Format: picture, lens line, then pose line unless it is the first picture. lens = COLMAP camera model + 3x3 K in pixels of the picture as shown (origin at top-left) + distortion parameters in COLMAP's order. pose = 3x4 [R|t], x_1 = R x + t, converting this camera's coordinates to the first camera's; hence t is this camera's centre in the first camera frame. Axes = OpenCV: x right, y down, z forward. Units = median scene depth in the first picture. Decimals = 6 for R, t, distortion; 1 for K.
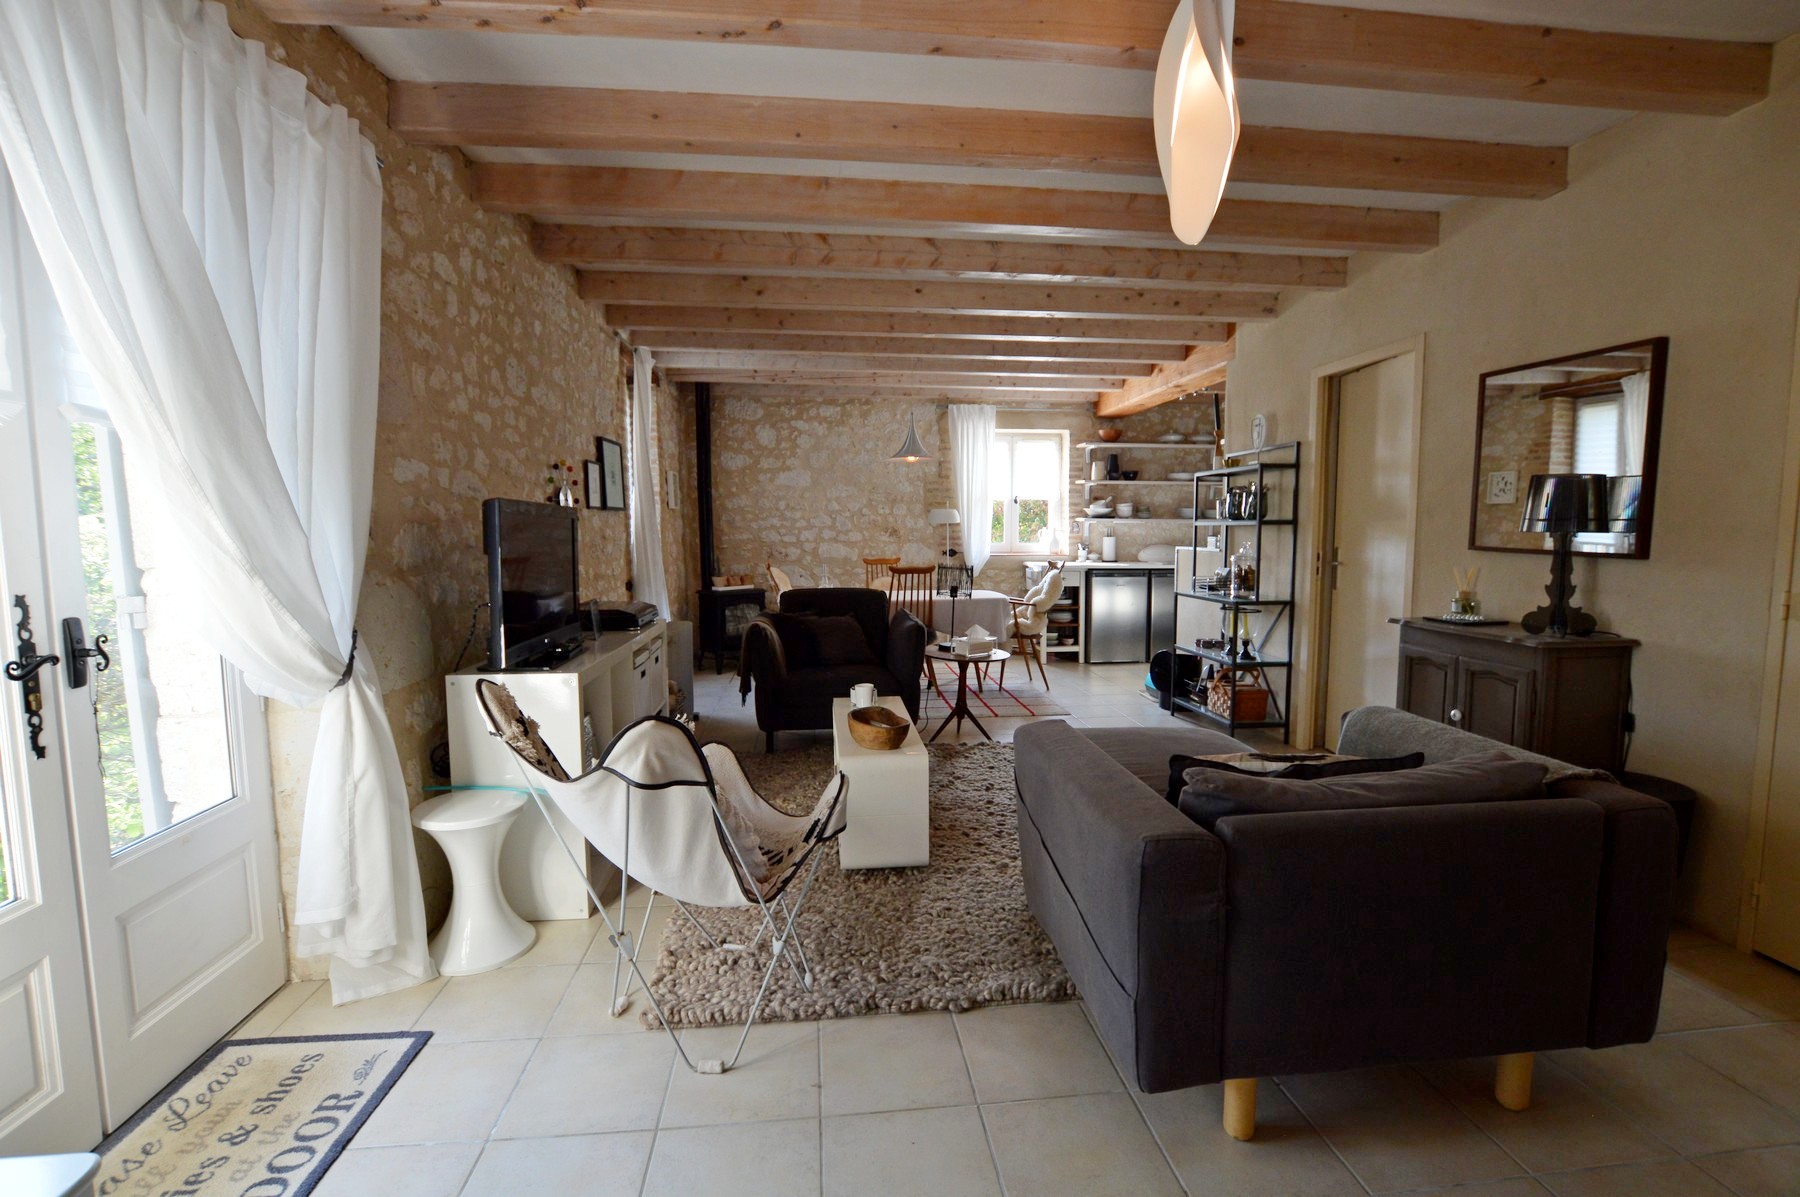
lens RADIAL K [[805.4, 0, 904.1], [0, 805.4, 595.4], [0, 0, 1]] dist [-0.033077, 0.004754]
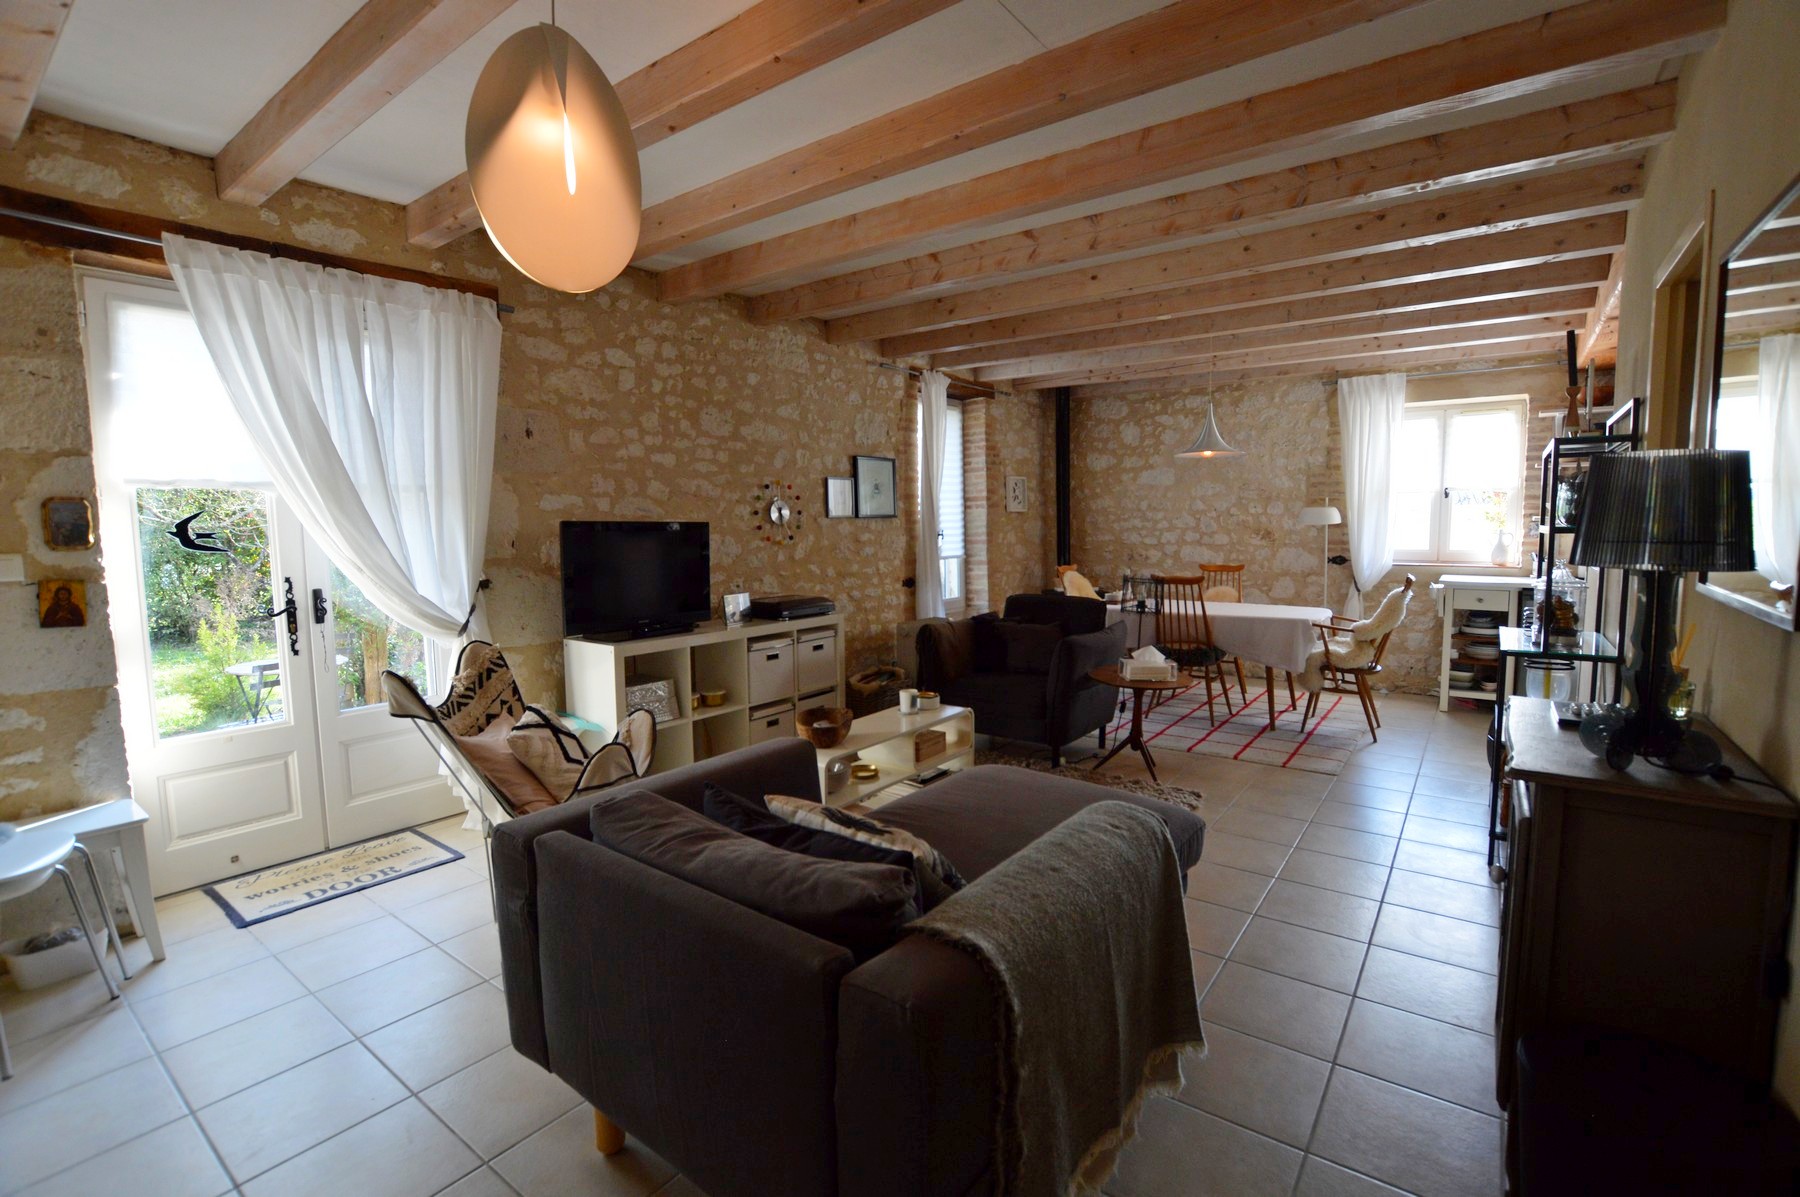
lens RADIAL K [[805.4, 0, 901.4], [0, 805.4, 597.1], [0, 0, 1]] dist [-0.033077, 0.004754]
pose [[0.731276, 0.058149, -0.679599, 0.293227], [-0.050724, 0.998237, 0.030831, -0.018269], [0.680193, 0.011926, 0.732936, 0.106640]]
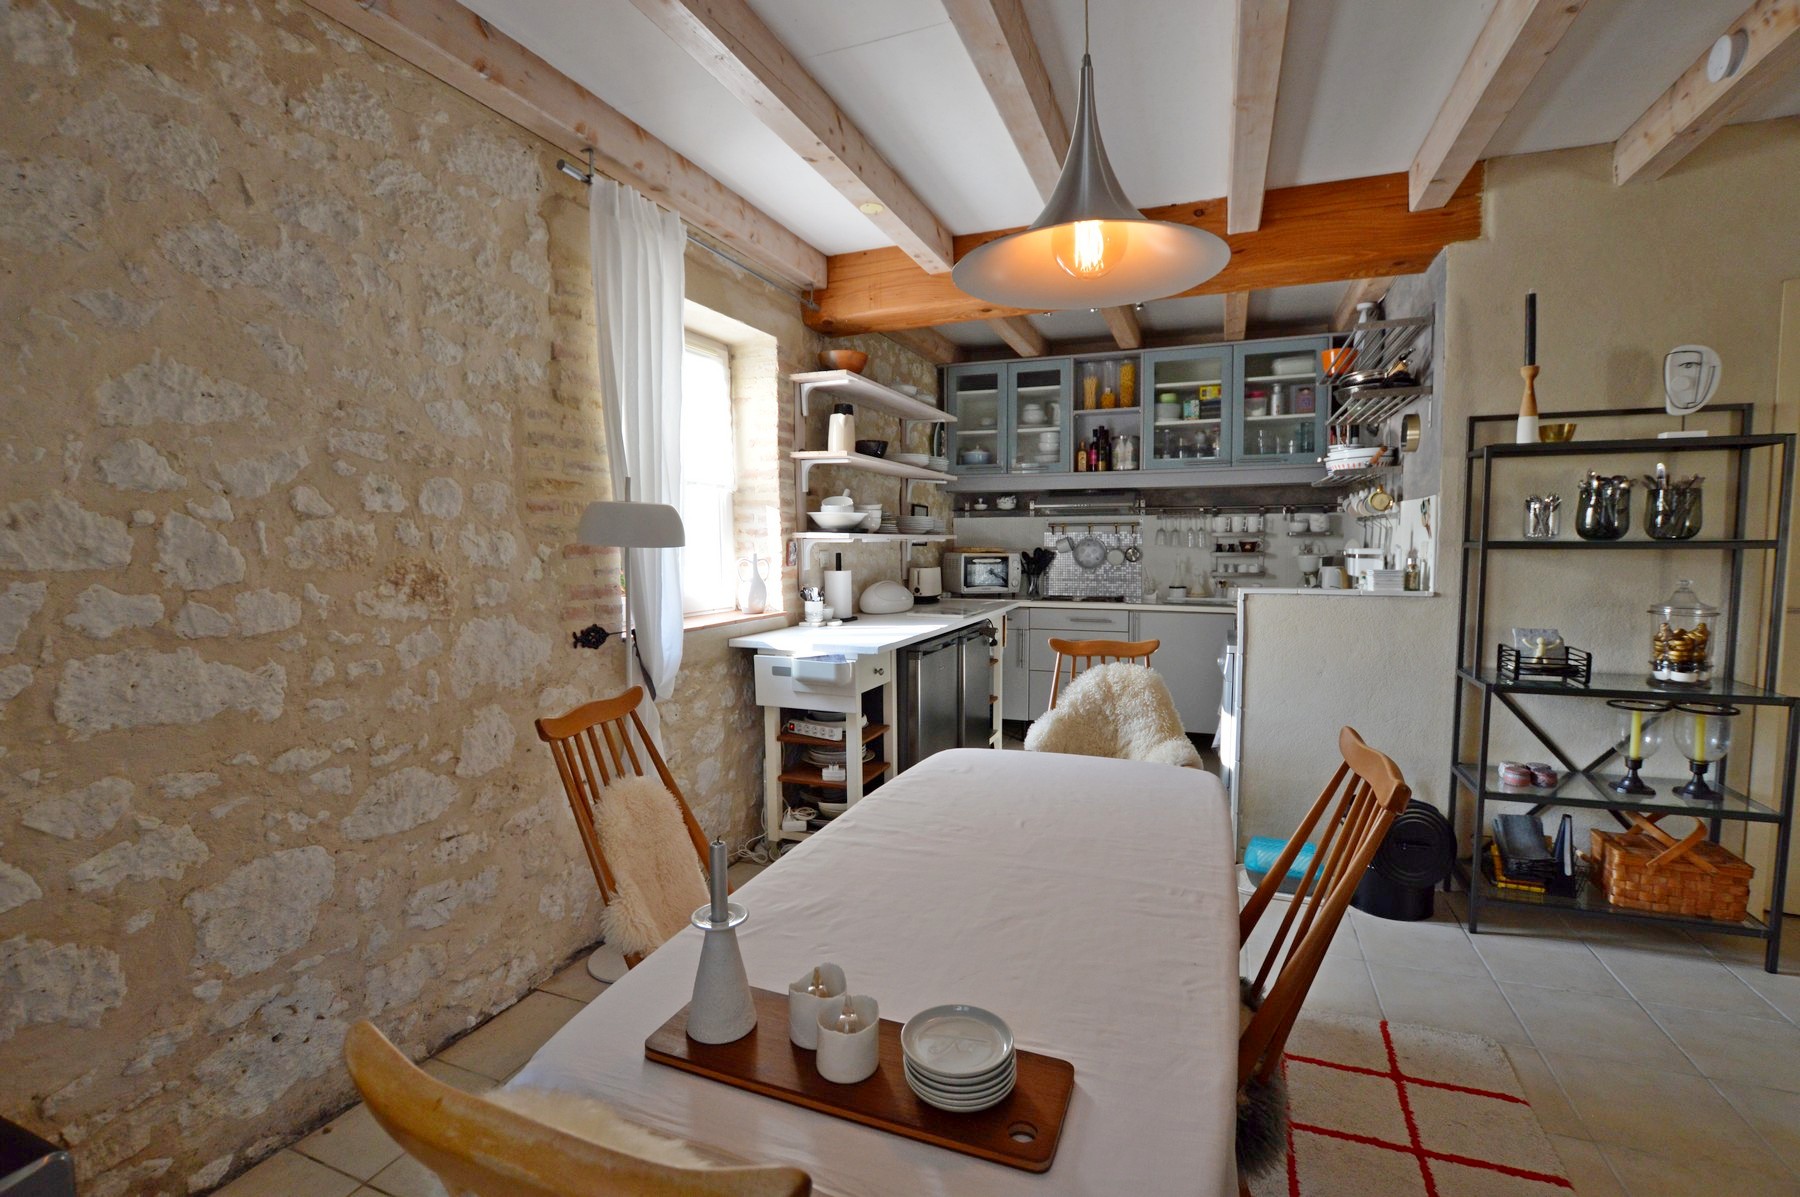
lens RADIAL K [[805.4, 0, 906.3], [0, 805.4, 596.2], [0, 0, 1]] dist [-0.033077, 0.004754]
pose [[0.464220, -0.063924, 0.883410, -0.173845], [0.079149, 0.996396, 0.030508, -0.070949], [-0.882177, 0.055759, 0.467606, 0.753662]]
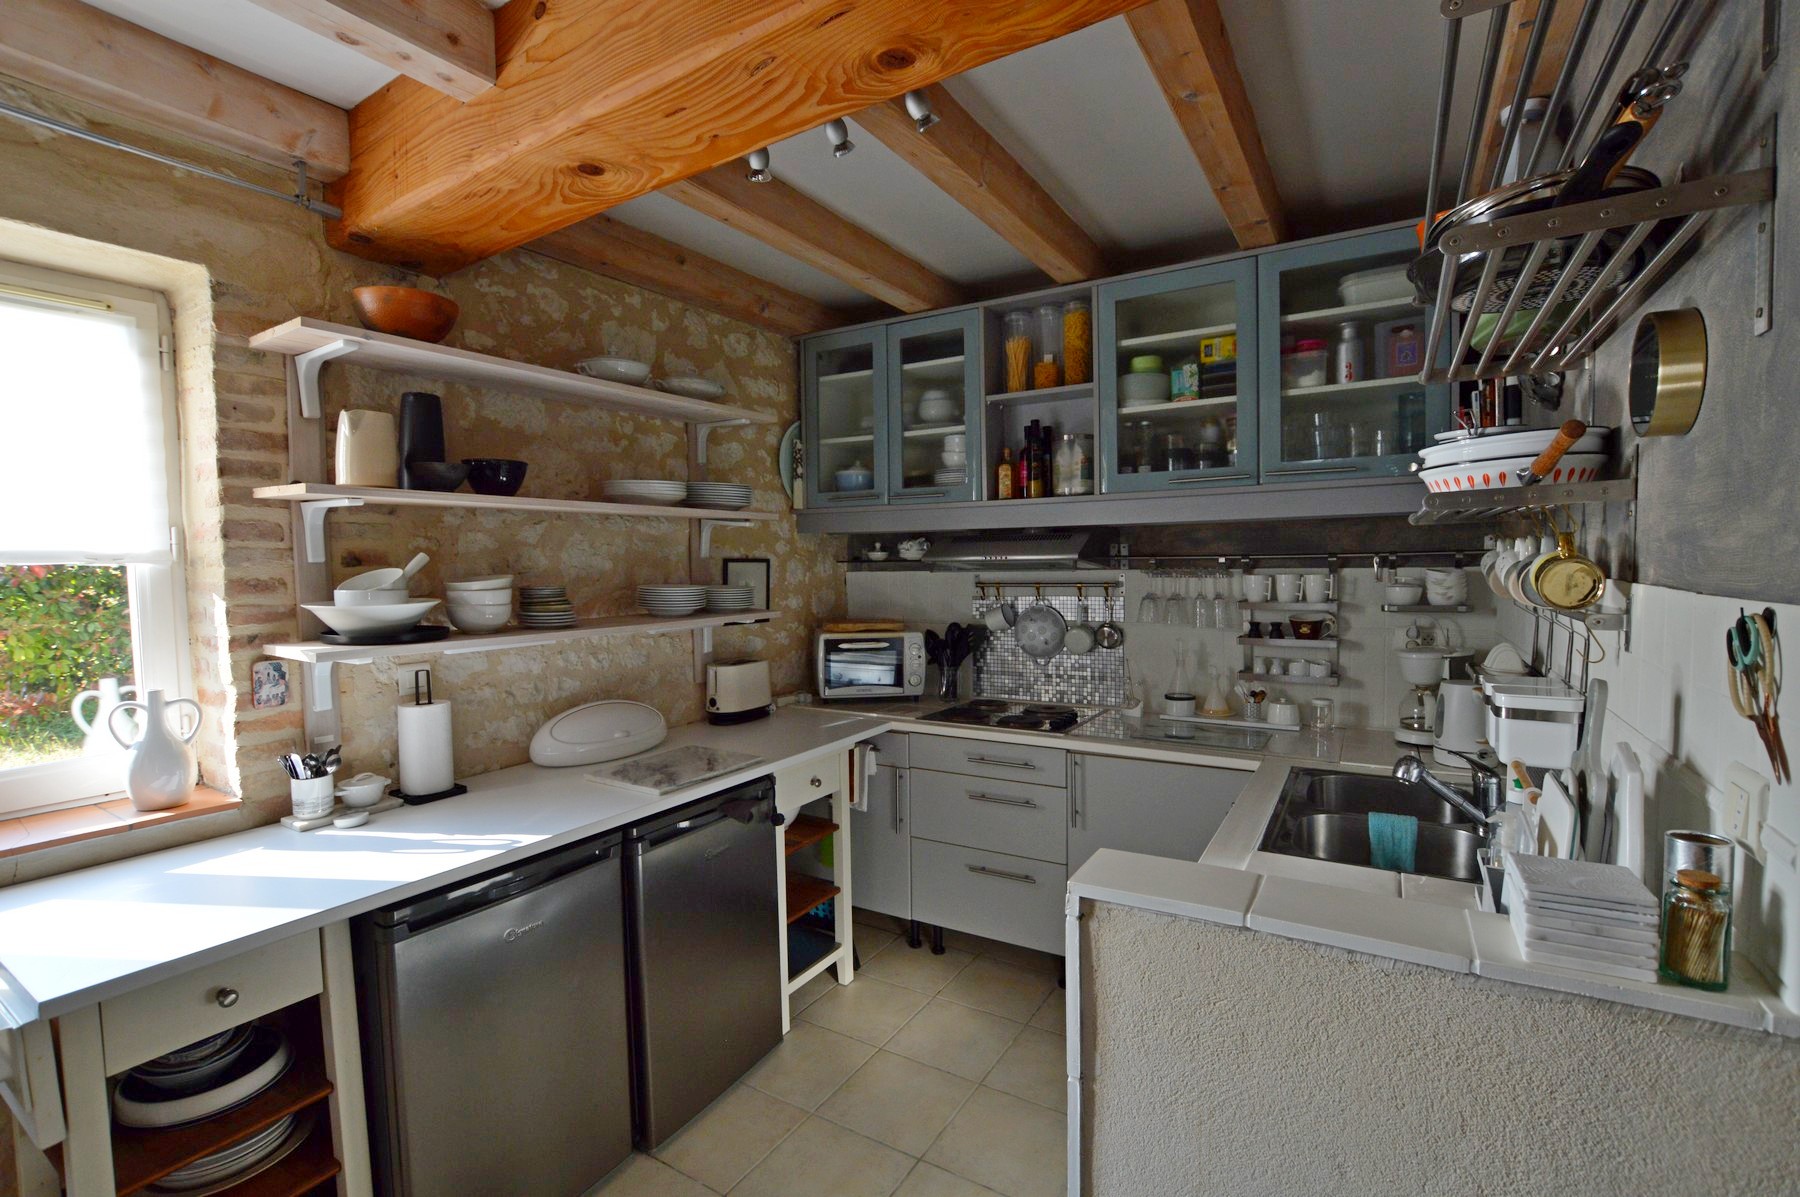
lens RADIAL K [[805.4, 0, 903.8], [0, 805.4, 597.6], [0, 0, 1]] dist [-0.033077, 0.004754]
pose [[0.612799, -0.045936, 0.788902, 0.150606], [0.081685, 0.996643, -0.005419, -0.096287], [-0.786005, 0.067762, 0.614495, 0.731765]]
